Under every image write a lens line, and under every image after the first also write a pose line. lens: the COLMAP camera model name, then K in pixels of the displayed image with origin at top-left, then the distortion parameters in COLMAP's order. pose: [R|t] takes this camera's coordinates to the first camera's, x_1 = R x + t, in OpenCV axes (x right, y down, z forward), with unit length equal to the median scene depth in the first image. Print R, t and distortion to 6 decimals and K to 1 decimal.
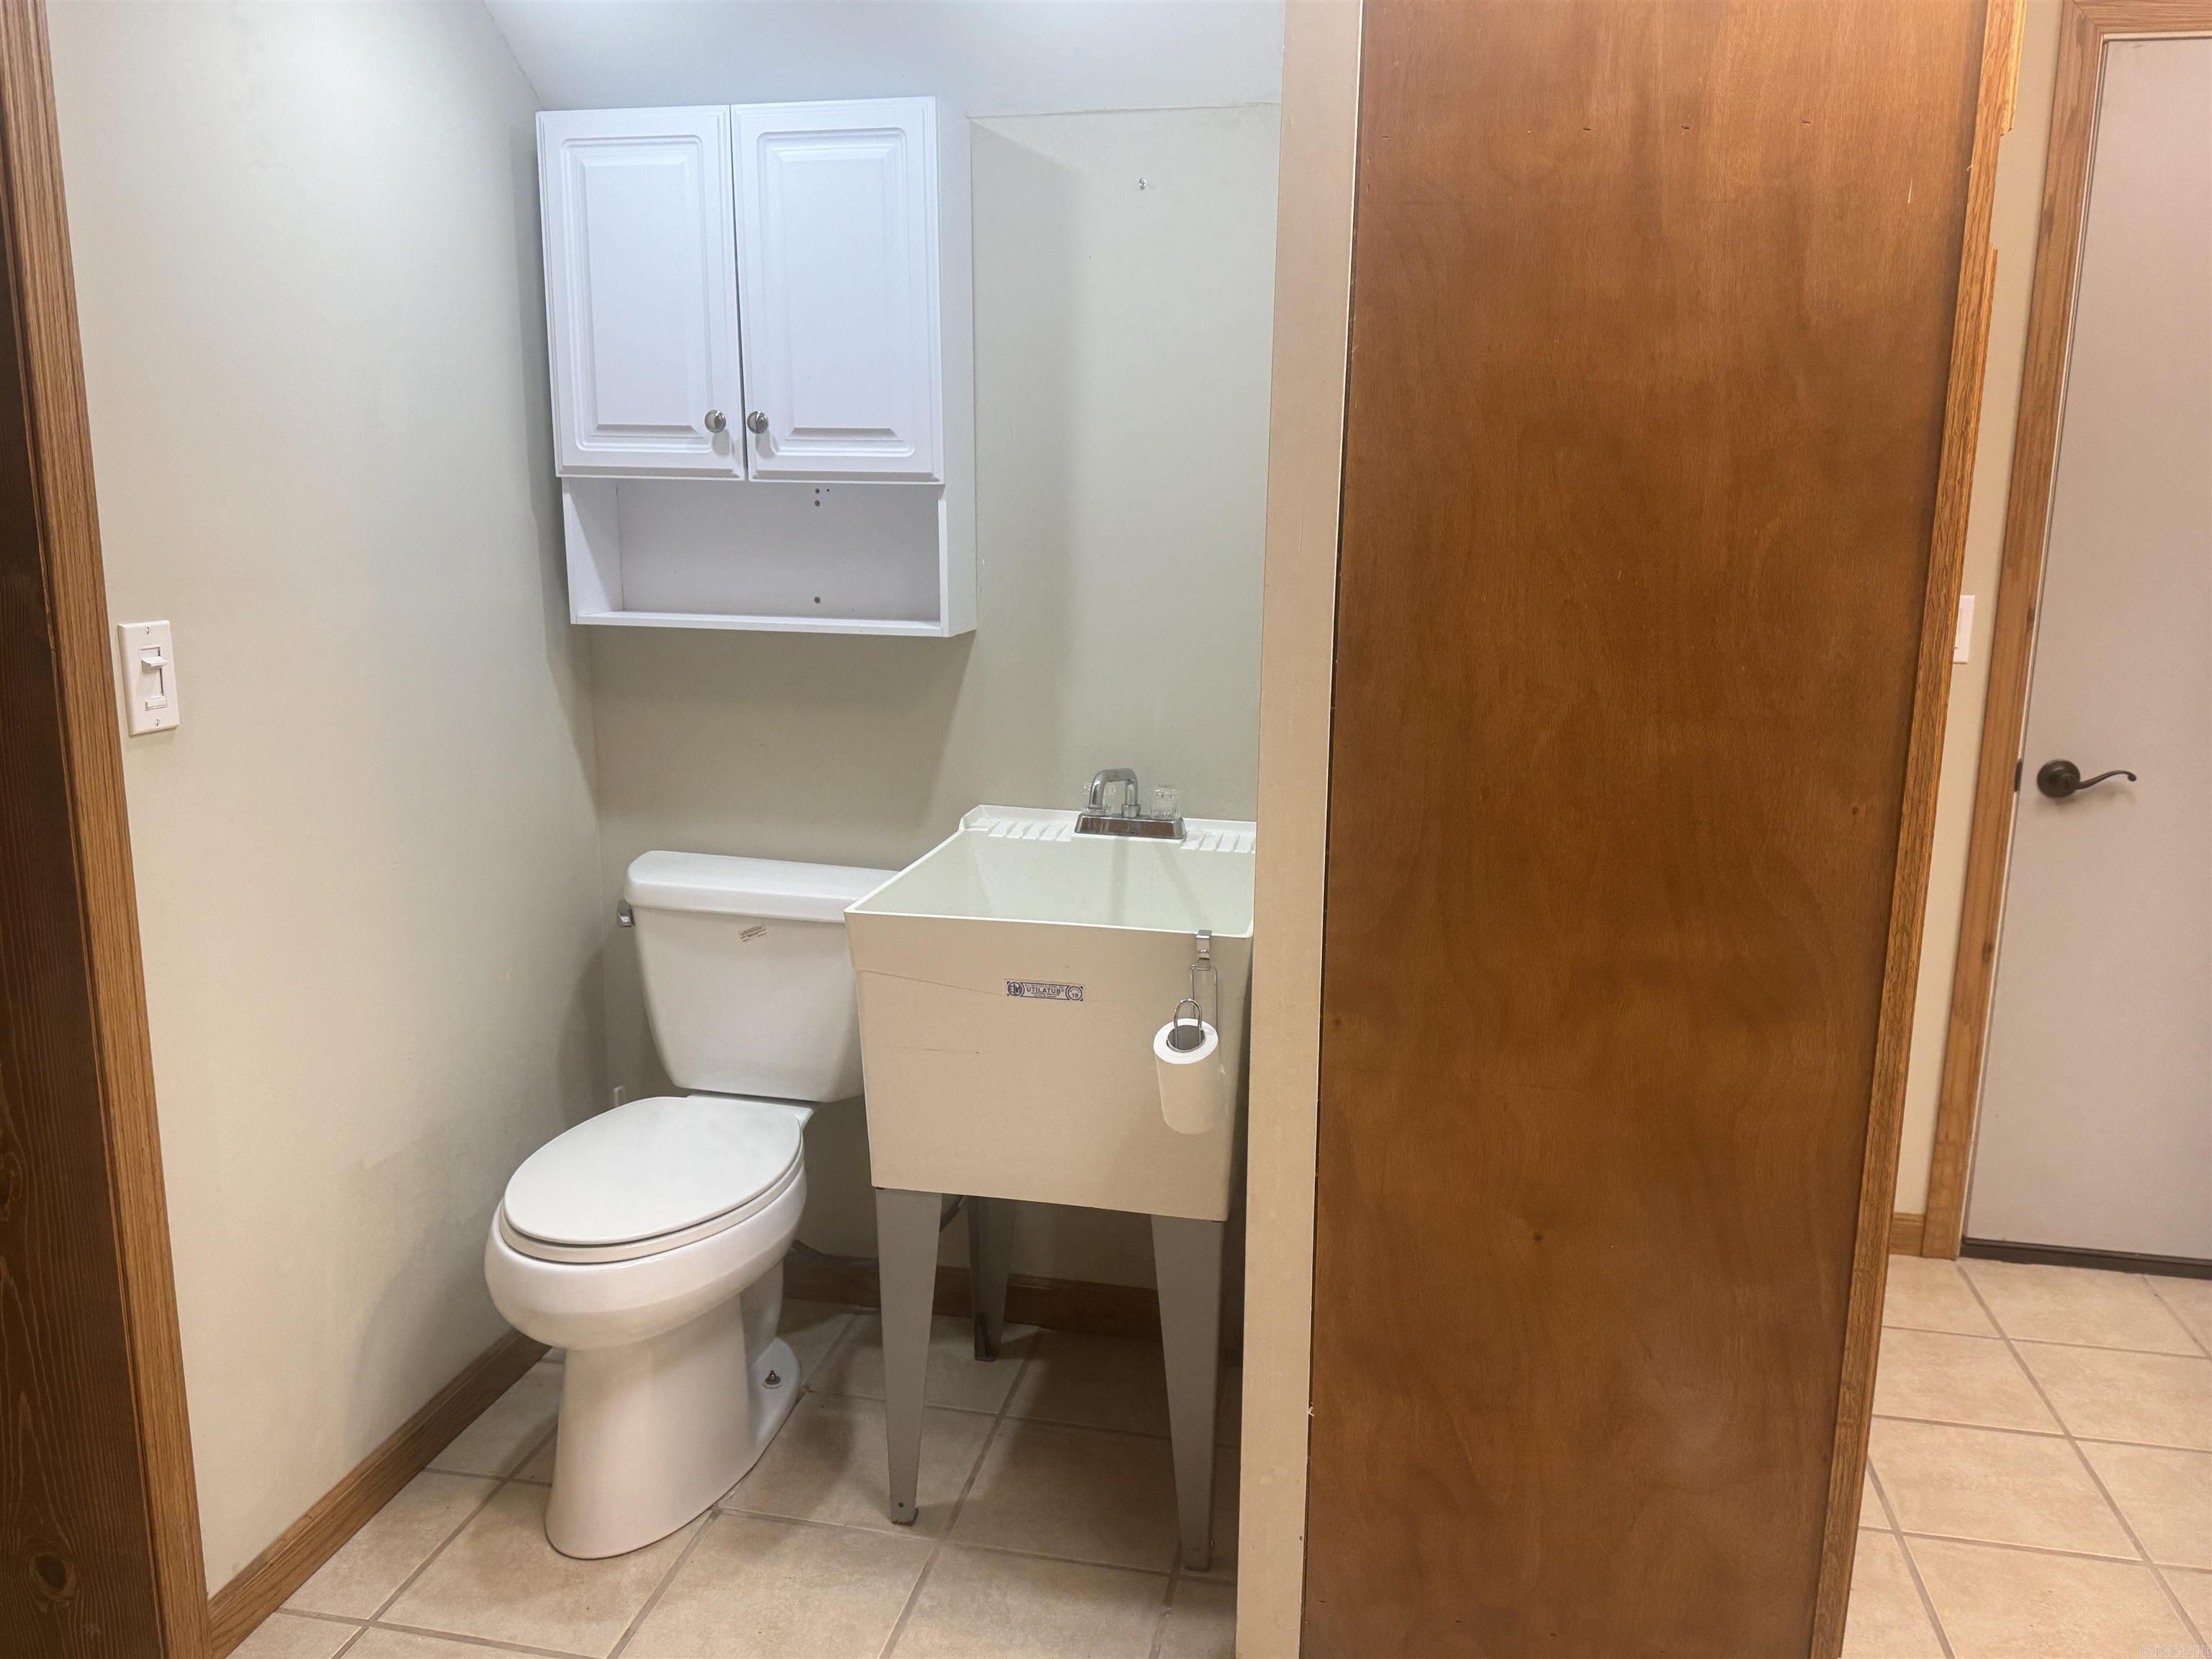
lens RADIAL K [[1699.1, 0, 1098.1], [0, 1699.1, 856.8], [0, 0, 1]] dist [0.034289, -0.075853]
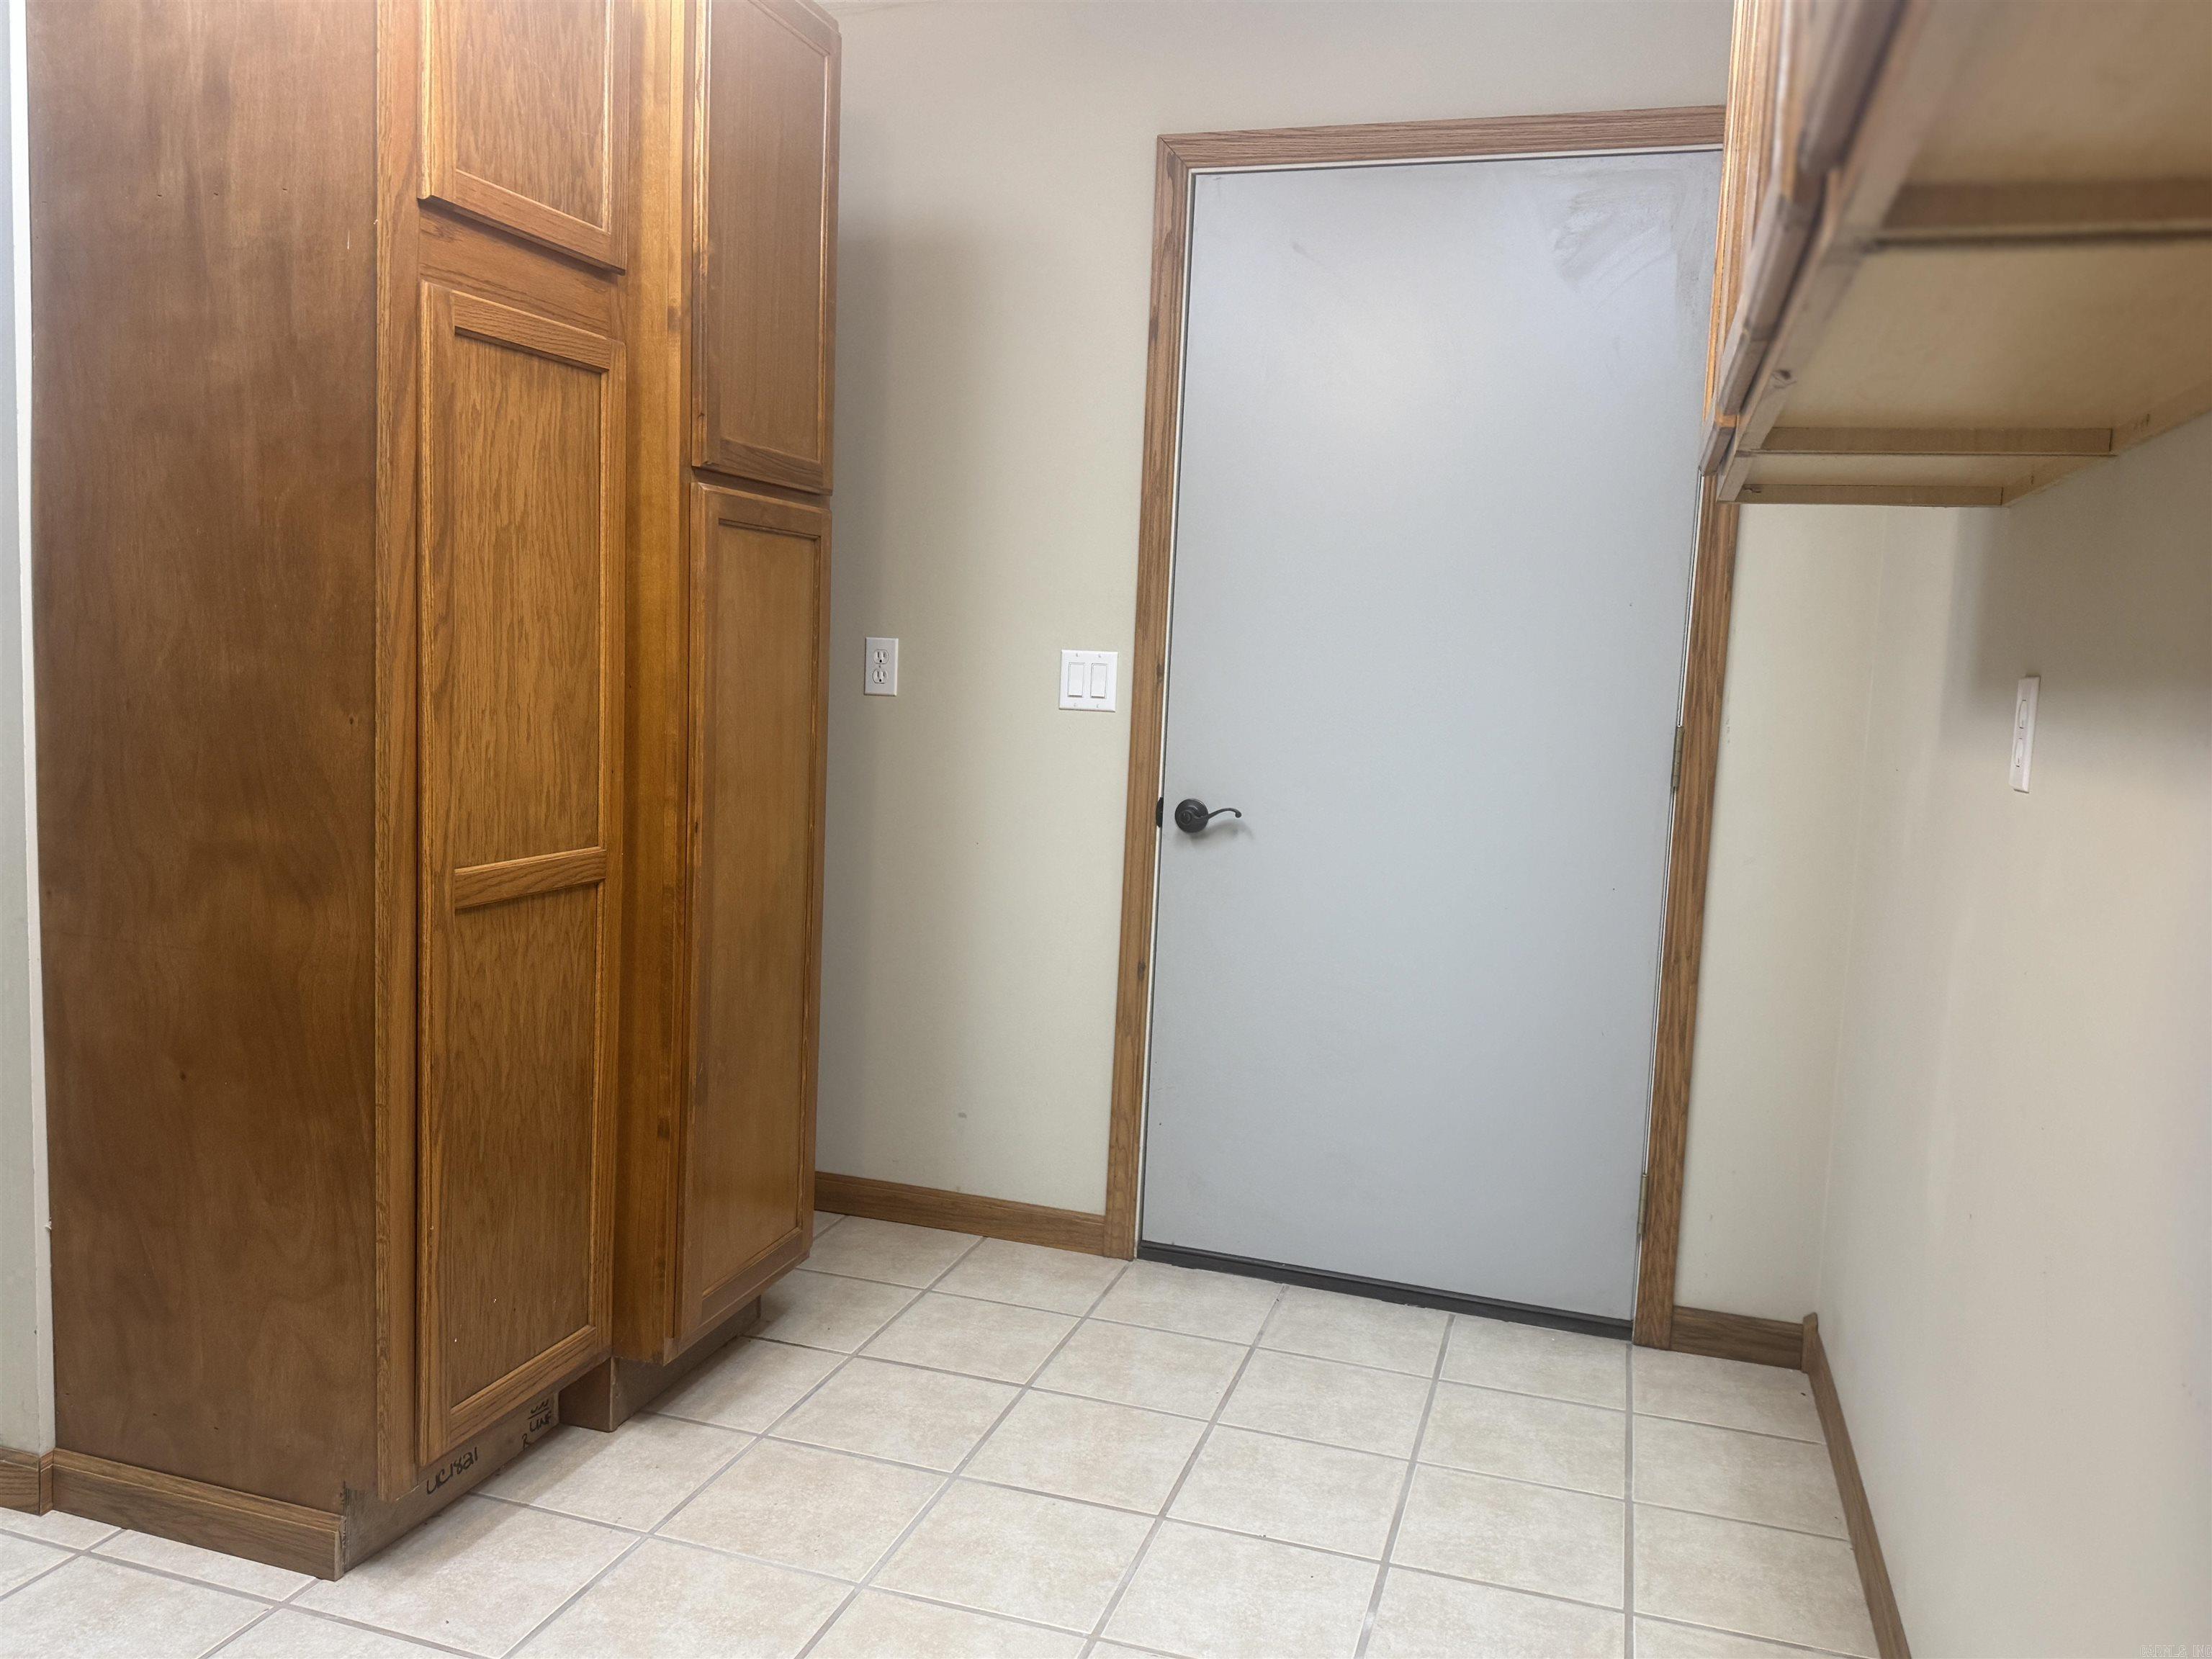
lens RADIAL K [[1693.8, 0, 1120.9], [0, 1693.8, 831.9], [0, 0, 1]] dist [0.111898, -0.163244]
pose [[0.995181, 0.049730, -0.084514, 1.082926], [-0.058446, 0.992859, -0.103999, 0.148384], [0.078739, 0.108438, 0.990980, -0.199213]]
